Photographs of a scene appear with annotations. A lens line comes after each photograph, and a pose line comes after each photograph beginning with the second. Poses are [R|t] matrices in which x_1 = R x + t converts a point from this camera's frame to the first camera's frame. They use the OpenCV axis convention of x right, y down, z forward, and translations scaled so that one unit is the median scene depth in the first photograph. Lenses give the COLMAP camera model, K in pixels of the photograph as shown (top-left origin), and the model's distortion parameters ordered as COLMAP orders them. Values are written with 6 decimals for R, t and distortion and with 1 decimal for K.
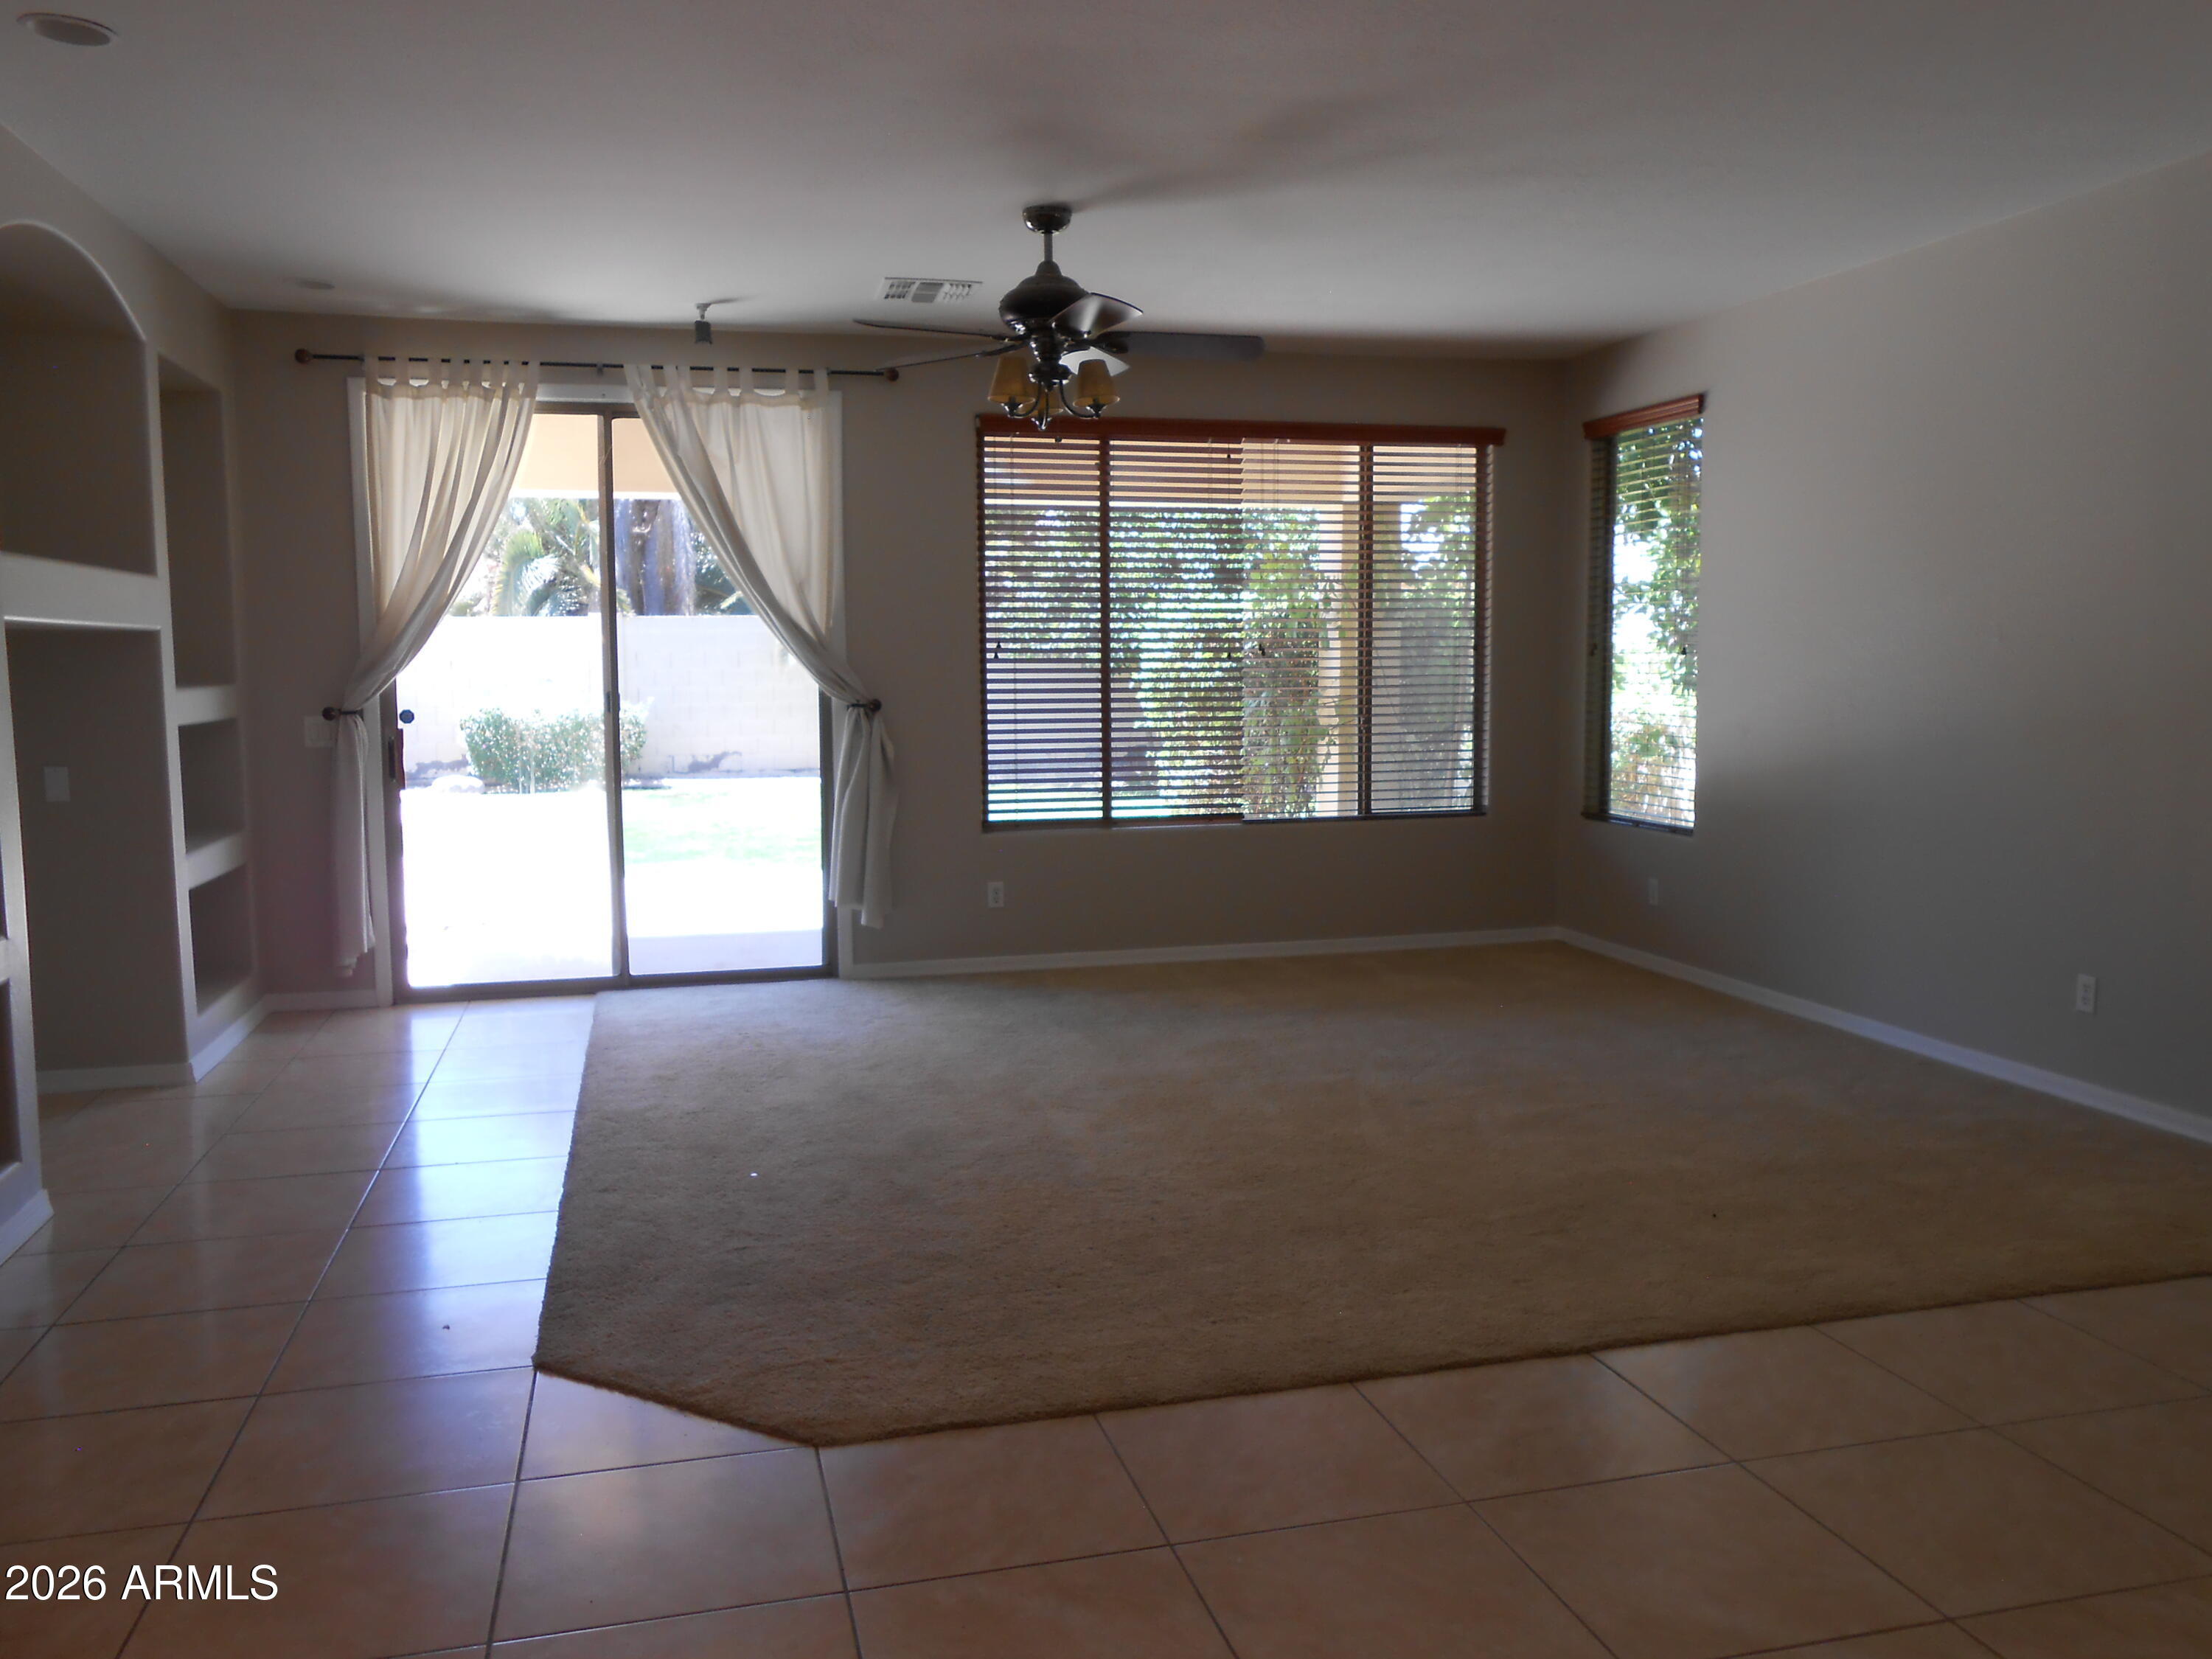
lens RADIAL K [[1703.4, 0, 1106.9], [0, 1703.4, 813.7], [0, 0, 1]] dist [-0.039625, 0.039334]
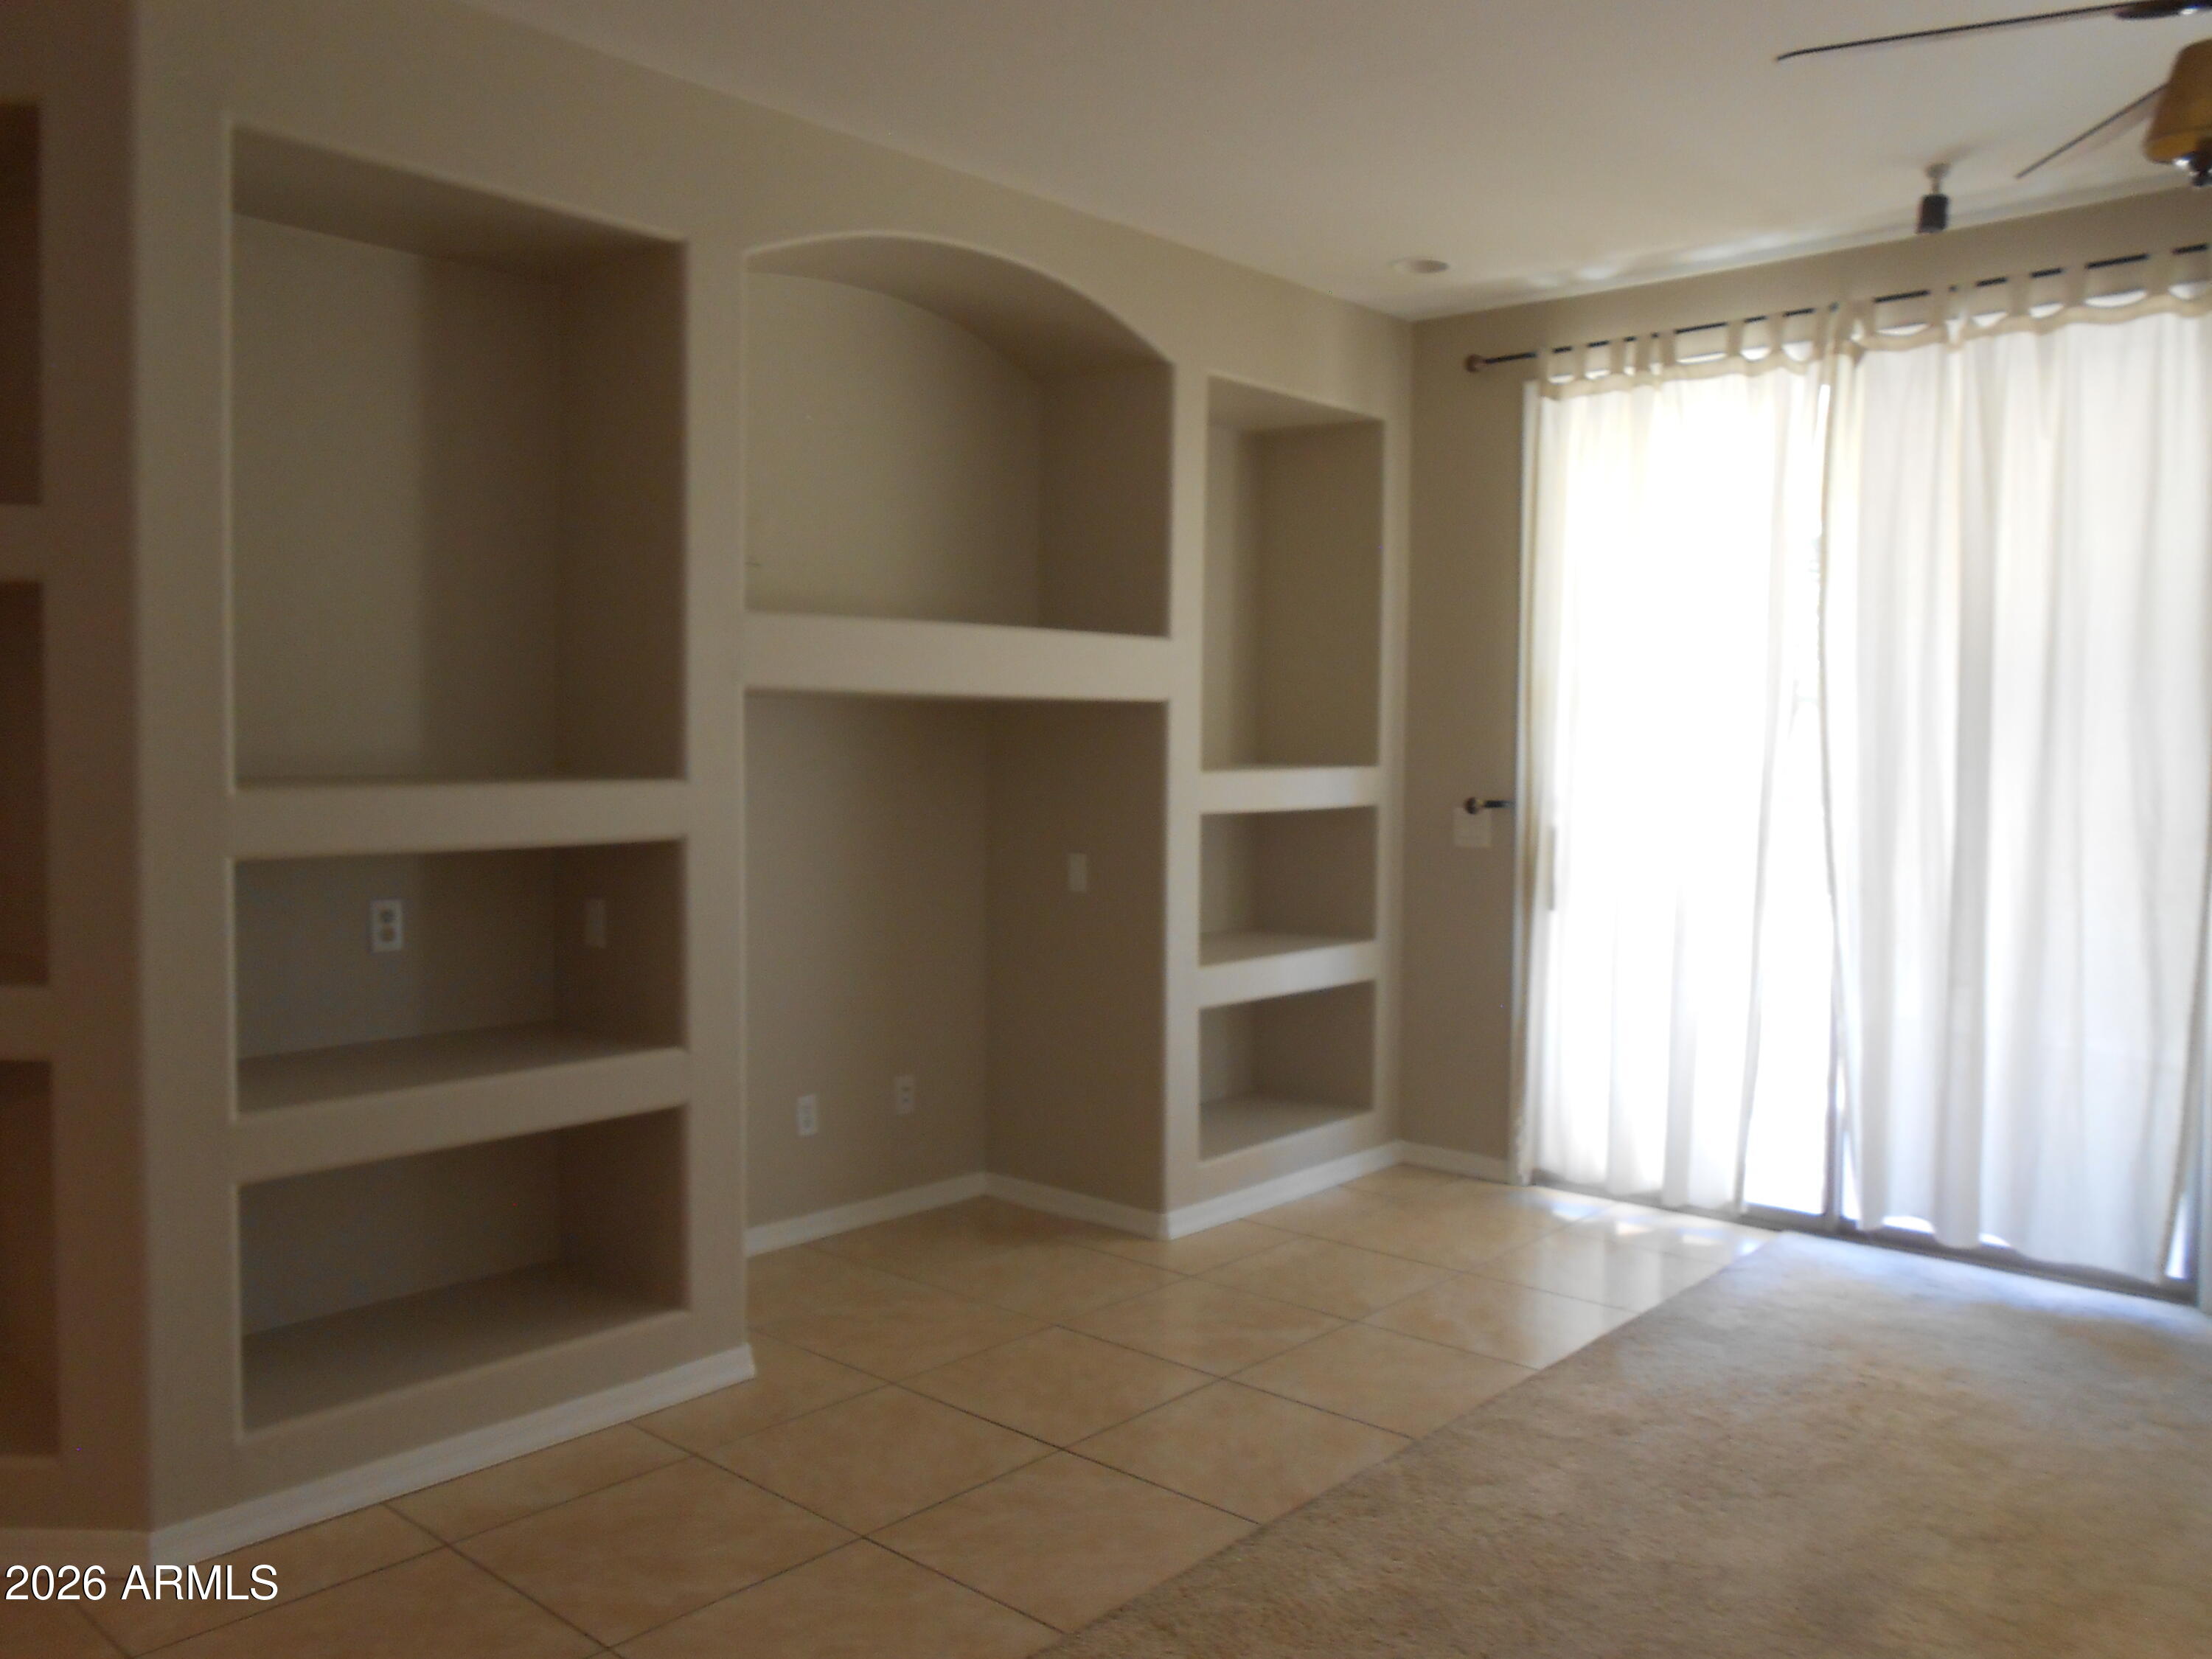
lens RADIAL K [[1703.4, 0, 1121.8], [0, 1703.4, 820.8], [0, 0, 1]] dist [-0.039625, 0.039334]
pose [[0.554966, 0.050493, -0.830339, 0.107388], [-0.085440, 0.996337, 0.003483, -0.038107], [0.827474, 0.069011, 0.557248, 0.391726]]
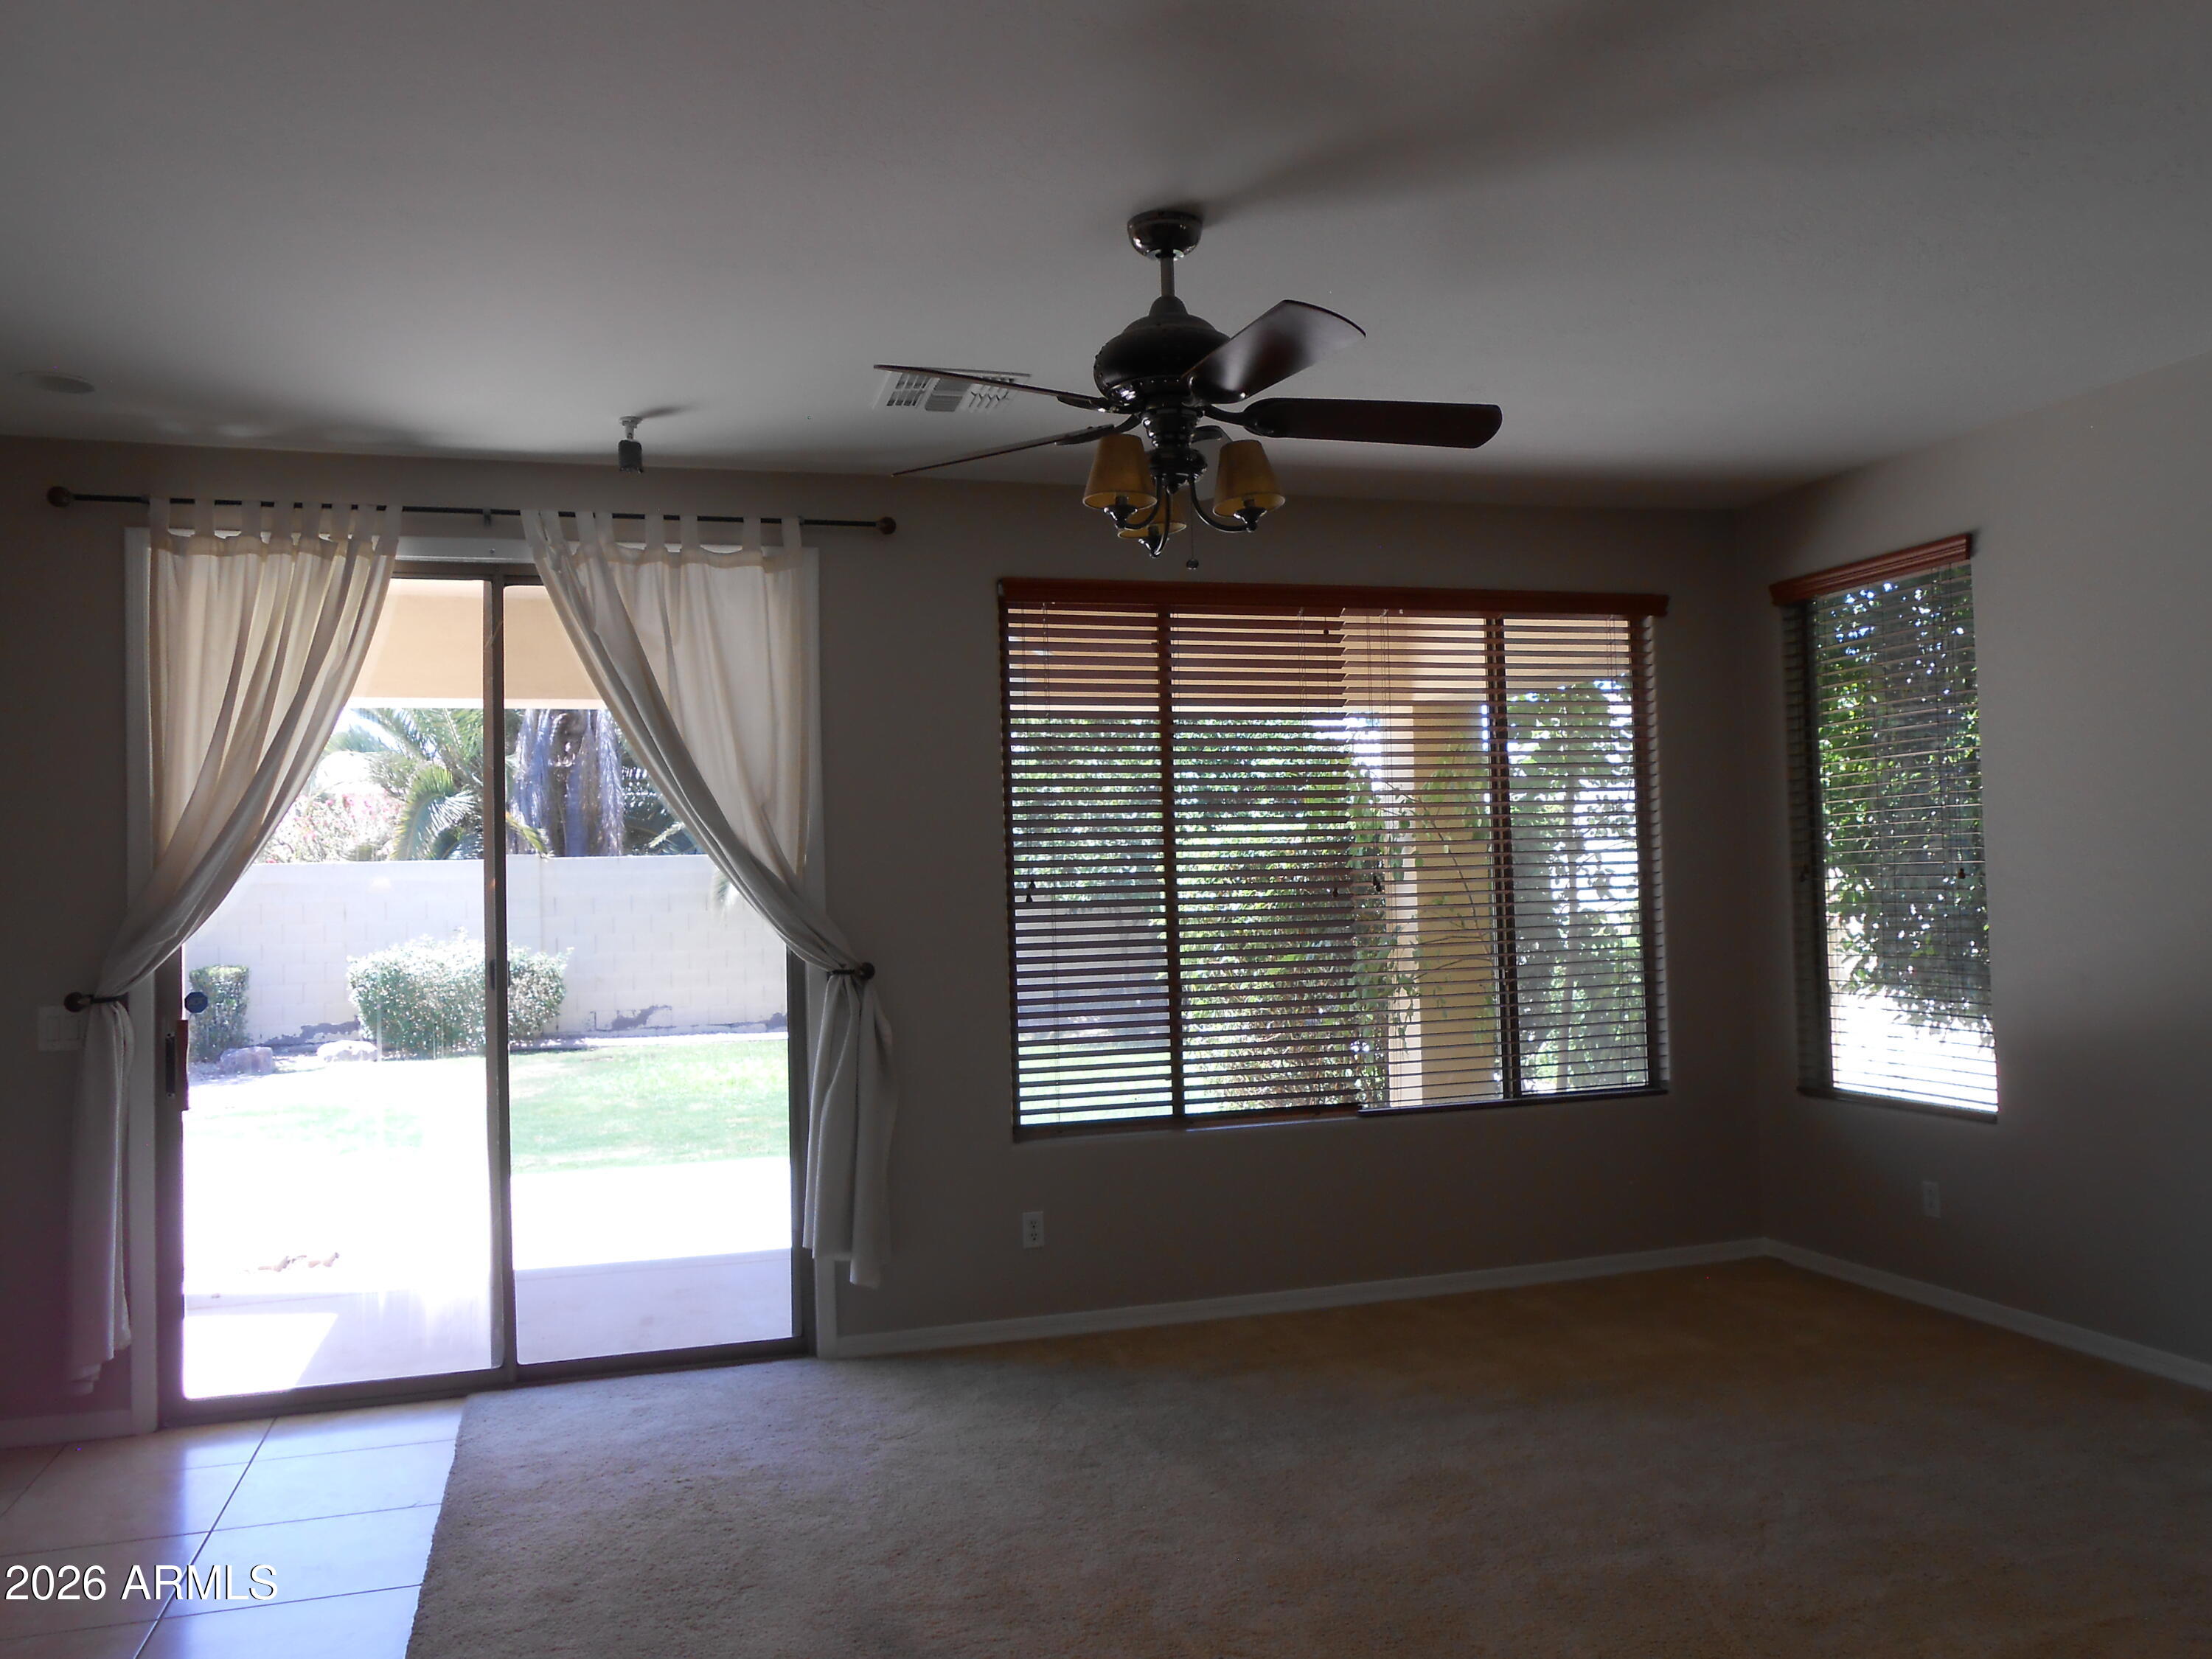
lens RADIAL K [[1703.4, 0, 1117.2], [0, 1703.4, 832.0], [0, 0, 1]] dist [-0.039625, 0.039334]
pose [[0.998724, -0.018814, 0.046864, -0.063374], [0.024528, 0.991915, -0.124510, -0.030020], [-0.044143, 0.125501, 0.991111, 0.274789]]
